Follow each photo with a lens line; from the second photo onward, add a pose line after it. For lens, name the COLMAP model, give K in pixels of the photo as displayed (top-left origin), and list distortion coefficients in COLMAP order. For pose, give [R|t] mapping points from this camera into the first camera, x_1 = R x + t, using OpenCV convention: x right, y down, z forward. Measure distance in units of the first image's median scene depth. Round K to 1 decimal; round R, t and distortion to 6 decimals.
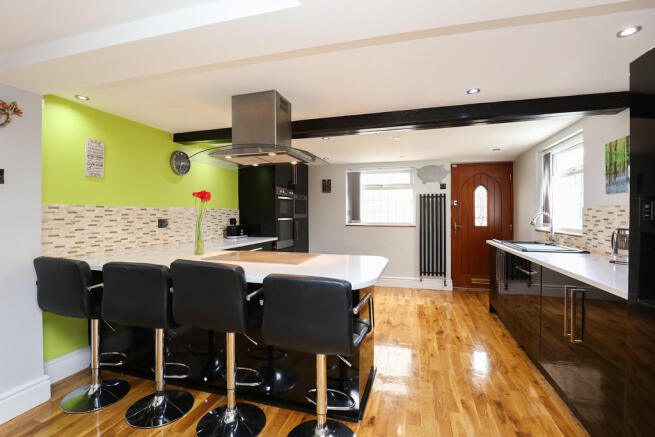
lens RADIAL K [[318.2, 0, 327.3], [0, 318.2, 207.0], [0, 0, 1]] dist [-0.001340, 0.006538]
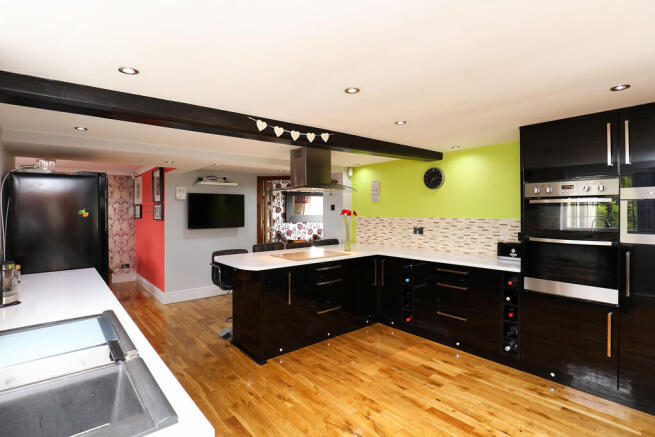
lens RADIAL K [[324.7, 0, 327.5], [0, 324.7, 218.5], [0, 0, 1]] dist [-0.002110, -0.000190]
pose [[-0.550107, 0.023042, -0.834776, 0.856783], [0.025221, 0.999622, 0.010972, -0.022707], [0.834713, -0.015018, -0.550481, 1.605385]]
